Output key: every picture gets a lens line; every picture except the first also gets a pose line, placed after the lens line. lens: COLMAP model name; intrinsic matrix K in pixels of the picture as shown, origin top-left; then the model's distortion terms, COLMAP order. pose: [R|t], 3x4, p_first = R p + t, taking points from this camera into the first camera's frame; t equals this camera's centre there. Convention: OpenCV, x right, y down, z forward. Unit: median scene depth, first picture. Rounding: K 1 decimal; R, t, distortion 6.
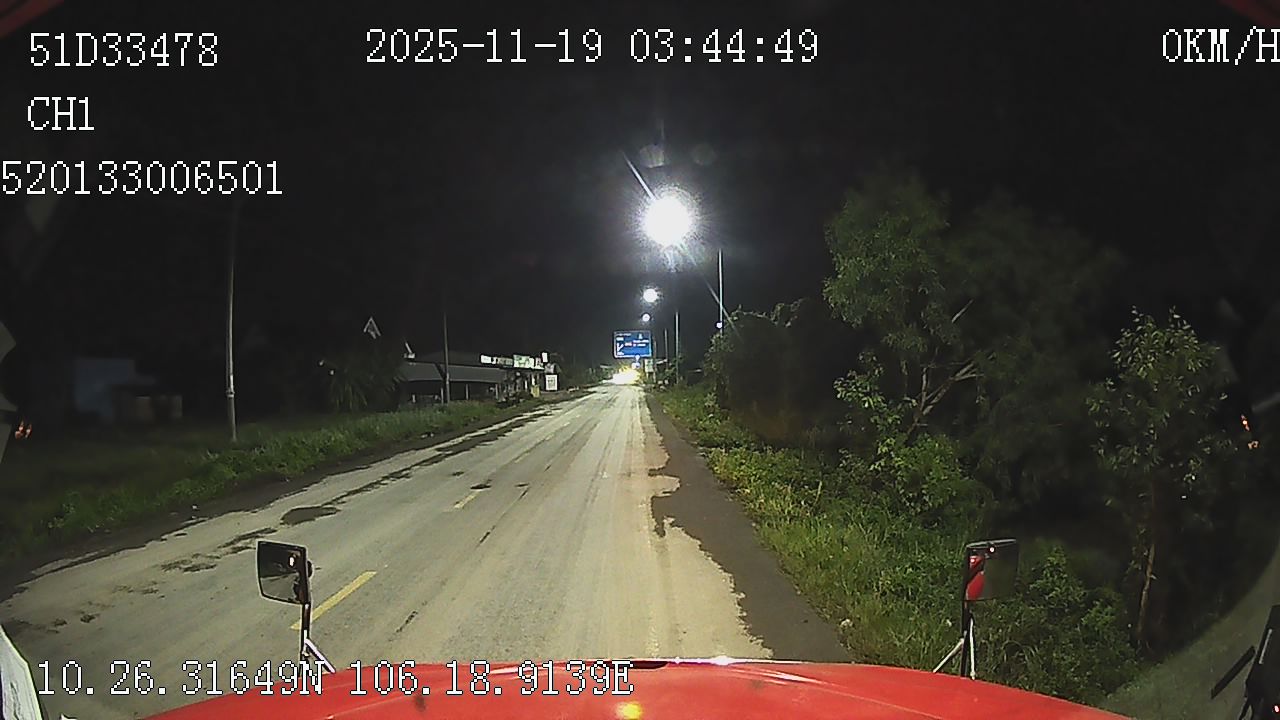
lens RADIAL K [[1017.0, 0, 640.0], [0, 1017.0, 360.0], [0, 0, 1]] dist [-0.293945, 0.004183]
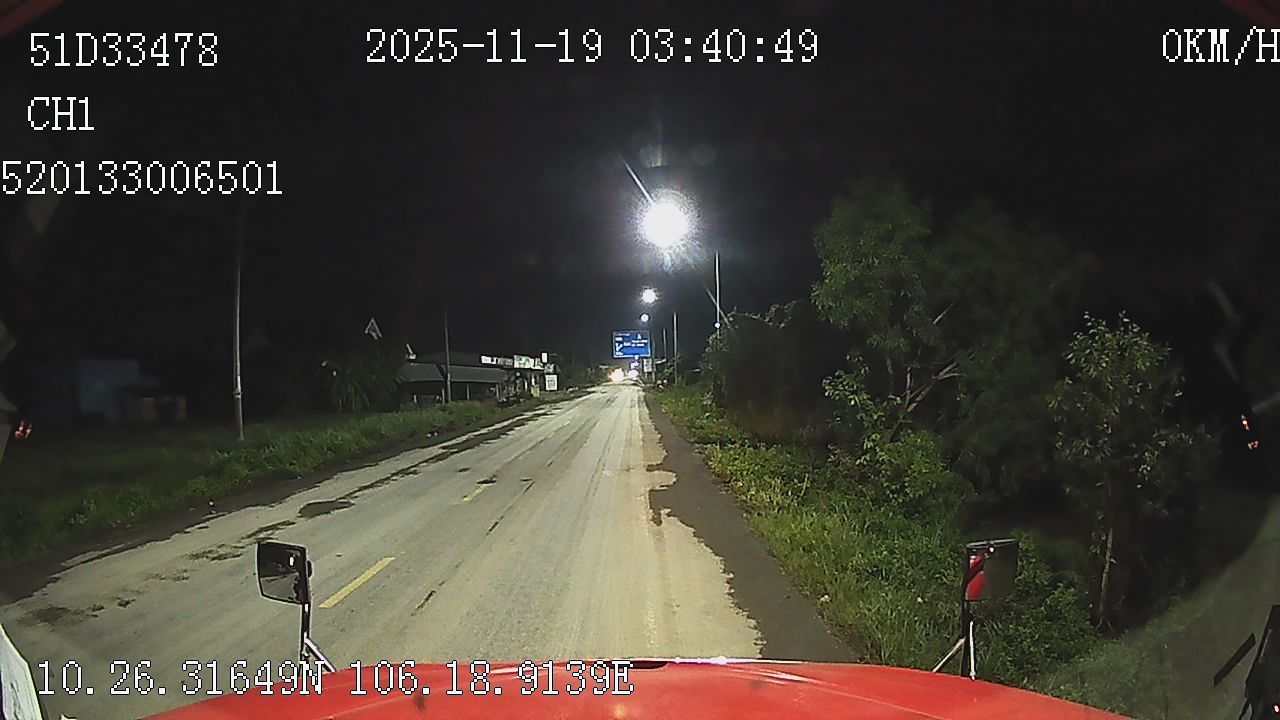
lens RADIAL K [[1048.1, 0, 640.0], [0, 1048.1, 360.0], [0, 0, 1]] dist [-0.299616, 0.002749]
pose [[0.999995, -0.003061, 0.000435, 0.001273], [0.003061, 0.999995, 0.000722, -0.001234], [-0.000437, -0.000721, 1.000000, -0.074378]]
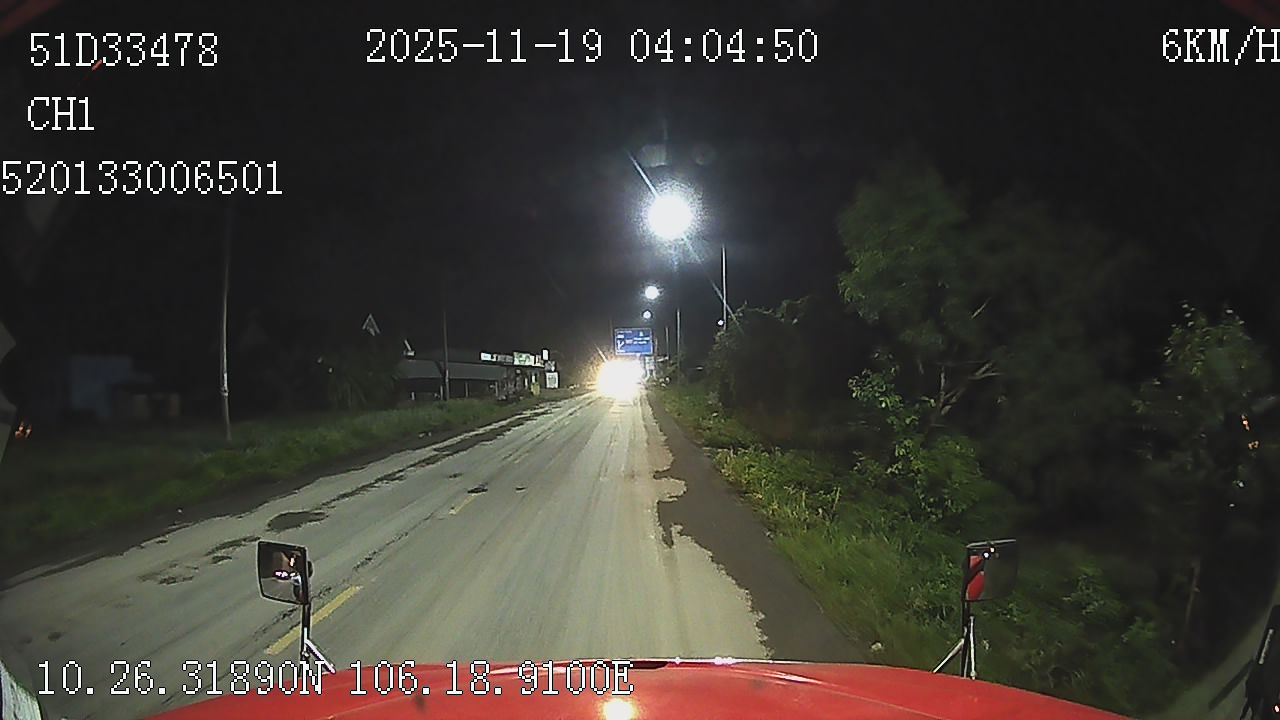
lens RADIAL K [[987.9, 0, 640.0], [0, 987.9, 360.0], [0, 0, 1]] dist [-0.283571, 0.000742]
pose [[0.999998, 0.000659, 0.002061, -0.005614], [-0.000664, 0.999997, 0.002514, 0.000043], [-0.002060, -0.002515, 0.999995, 0.064944]]
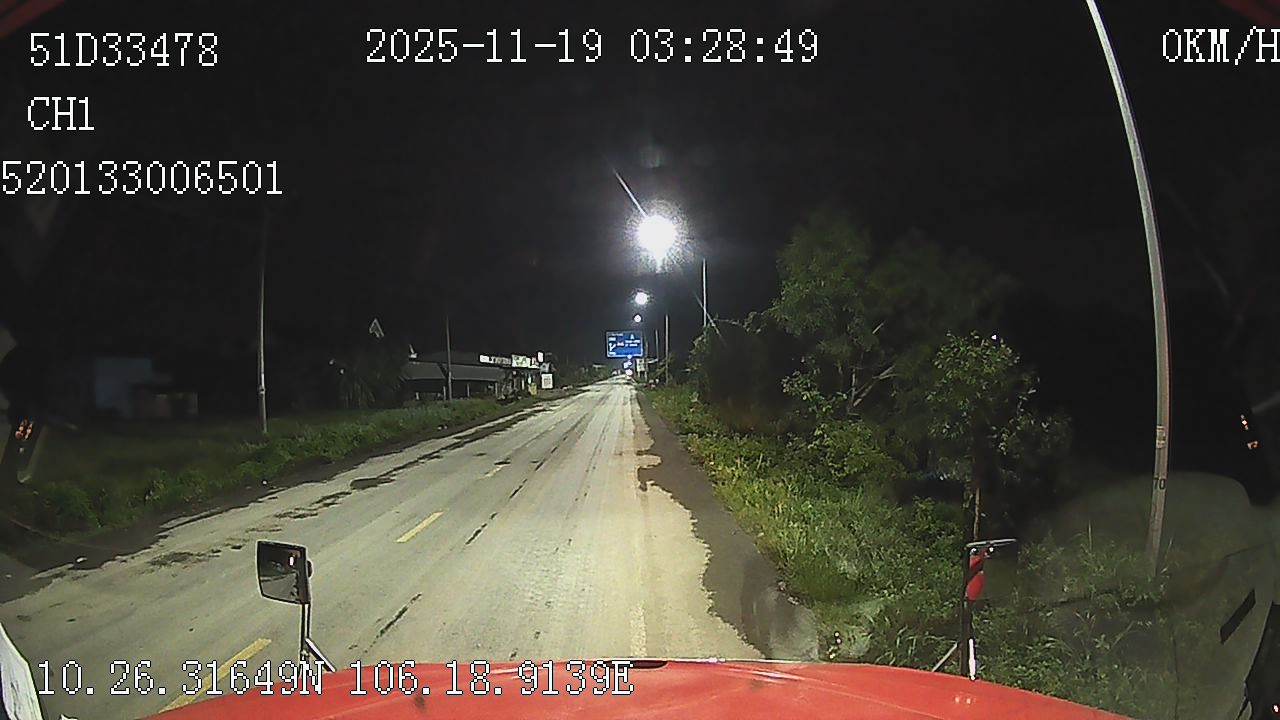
lens RADIAL K [[1198.3, 0, 640.0], [0, 1198.3, 360.0], [0, 0, 1]] dist [-0.317897, -0.002178]
pose [[0.999988, 0.001250, 0.004644, 0.005402], [-0.001264, 0.999994, 0.003078, -0.006530], [-0.004641, -0.003084, 0.999984, -0.433515]]
